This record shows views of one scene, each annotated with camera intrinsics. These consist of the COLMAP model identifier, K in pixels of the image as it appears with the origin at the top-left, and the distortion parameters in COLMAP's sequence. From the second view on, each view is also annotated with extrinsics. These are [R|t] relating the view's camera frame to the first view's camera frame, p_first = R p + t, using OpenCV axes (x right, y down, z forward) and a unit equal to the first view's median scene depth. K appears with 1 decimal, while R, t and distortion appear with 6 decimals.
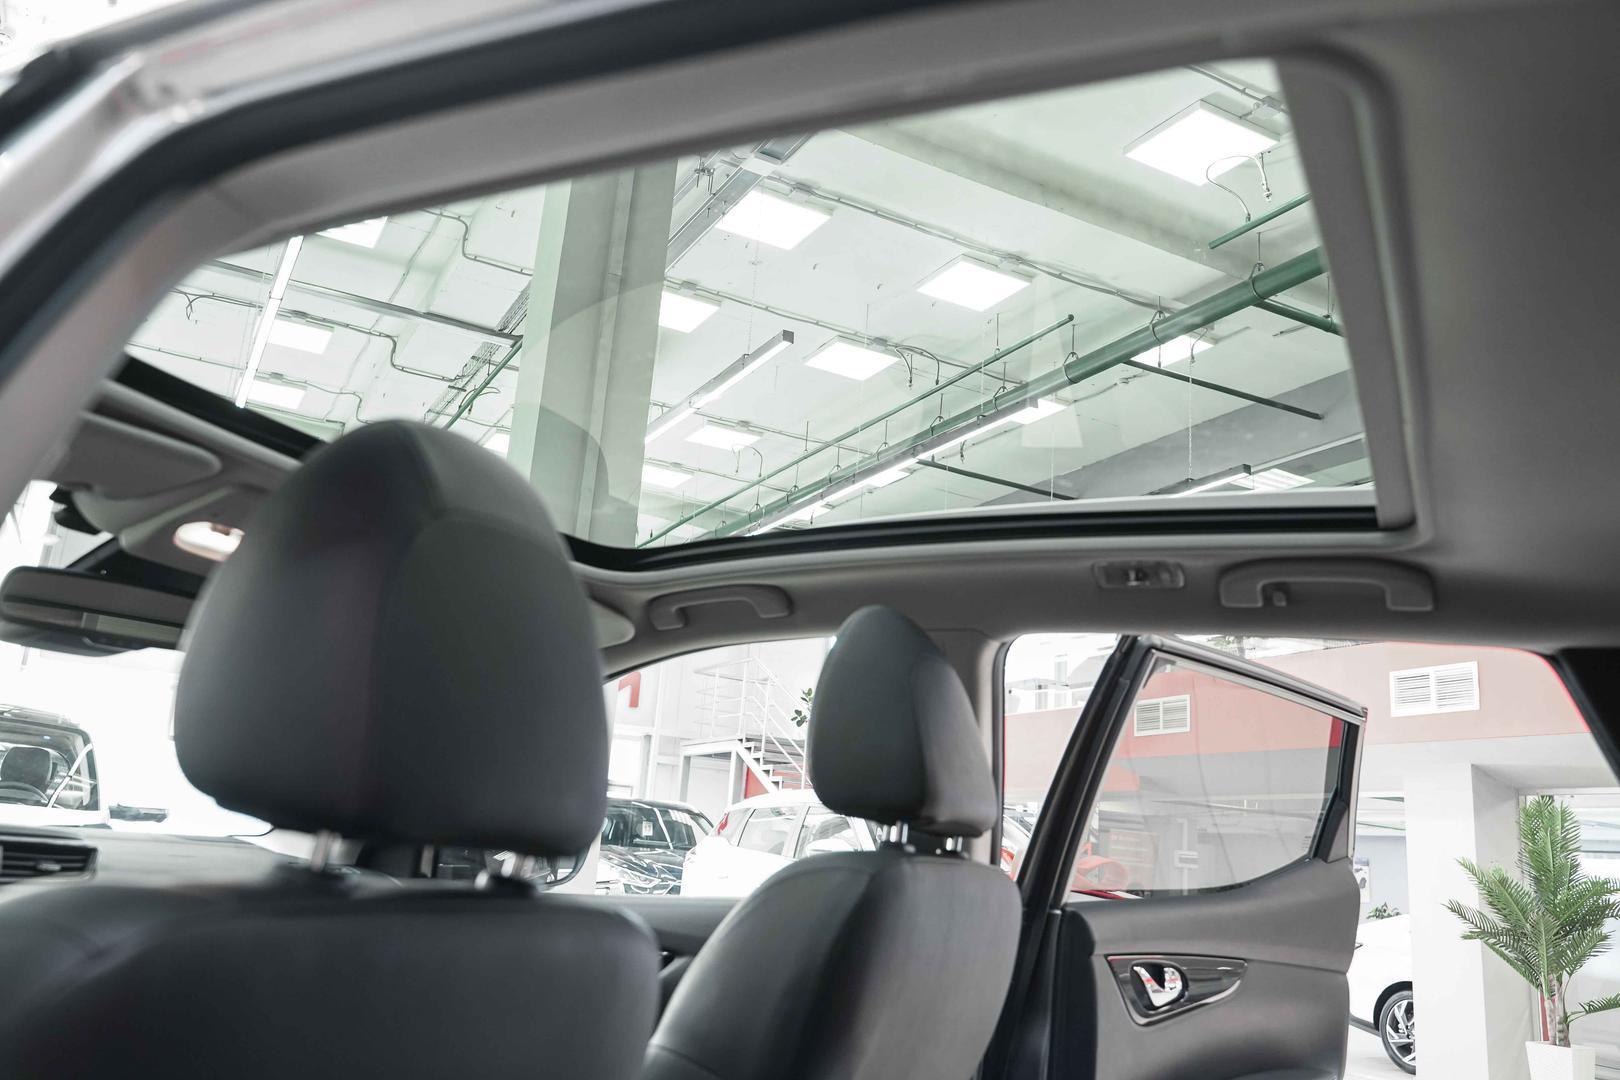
lens RADIAL K [[1293.6, 0, 799.1], [0, 1293.6, 543.3], [0, 0, 1]] dist [-0.010622, 0.003629]
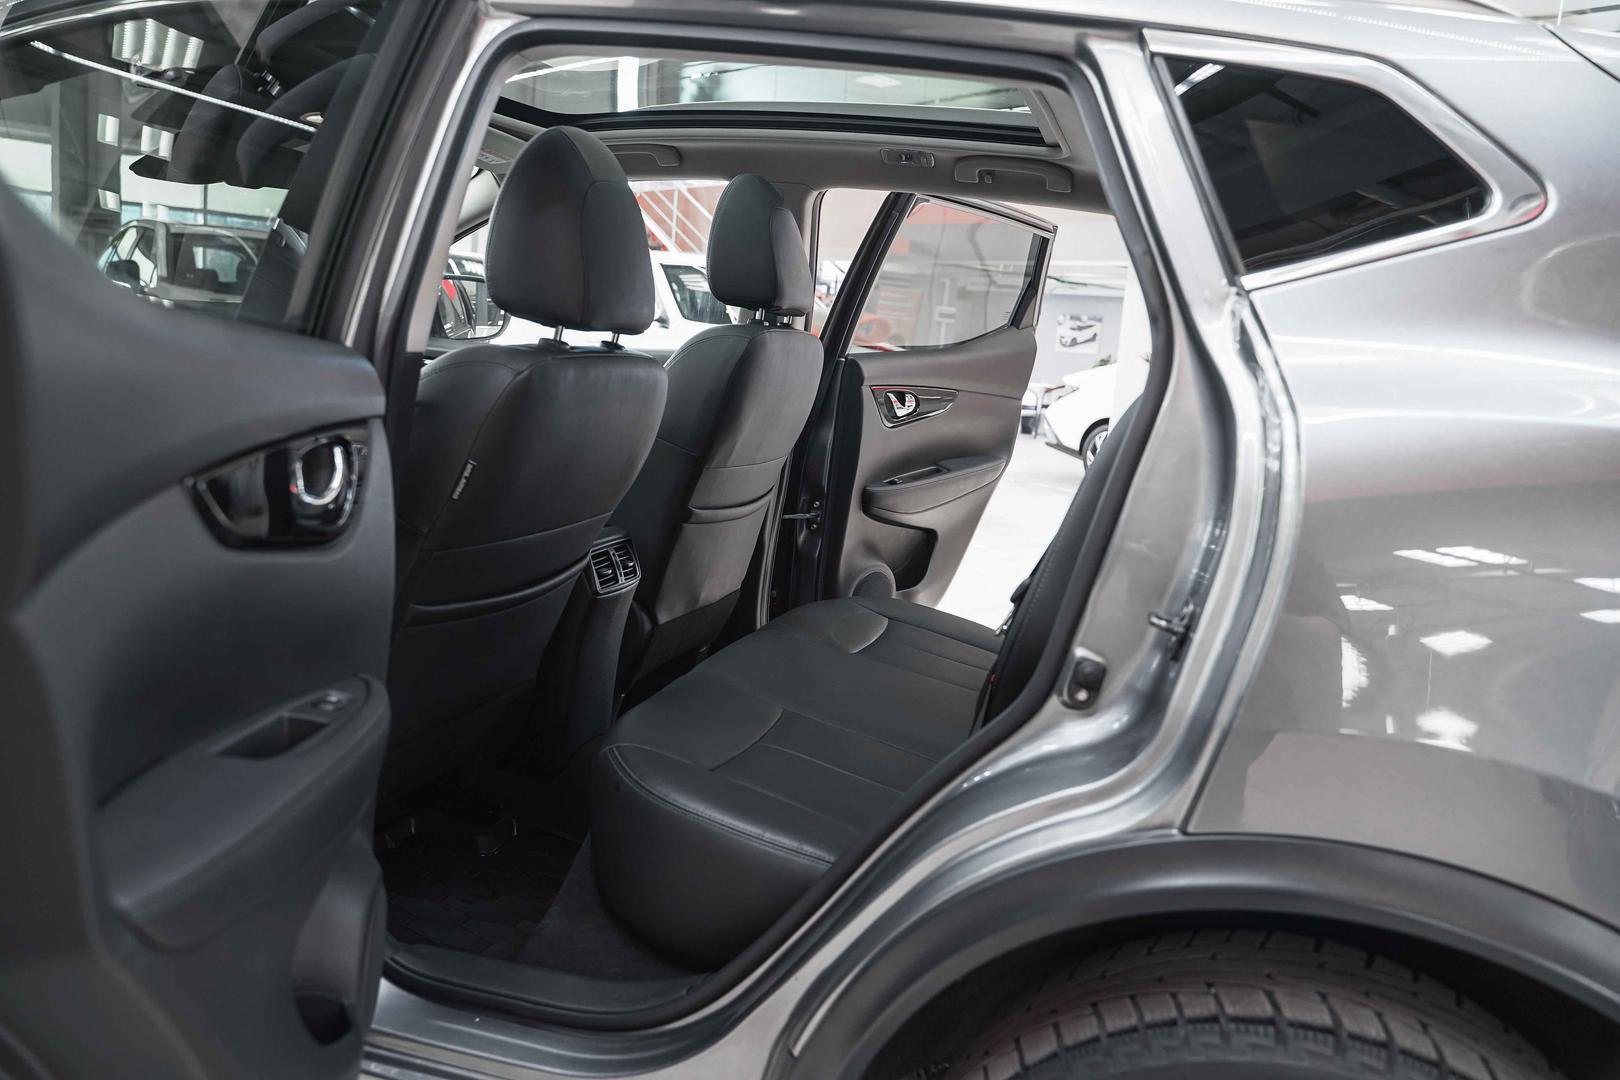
lens RADIAL K [[1378.9, 0, 810.0], [0, 1378.9, 540.0], [0, 0, 1]] dist [-0.019766, 0.007251]
pose [[0.983660, -0.016625, 0.179265, -0.145754], [-0.056014, 0.918044, 0.392501, -0.172325], [-0.171099, -0.396129, 0.902113, -0.604609]]
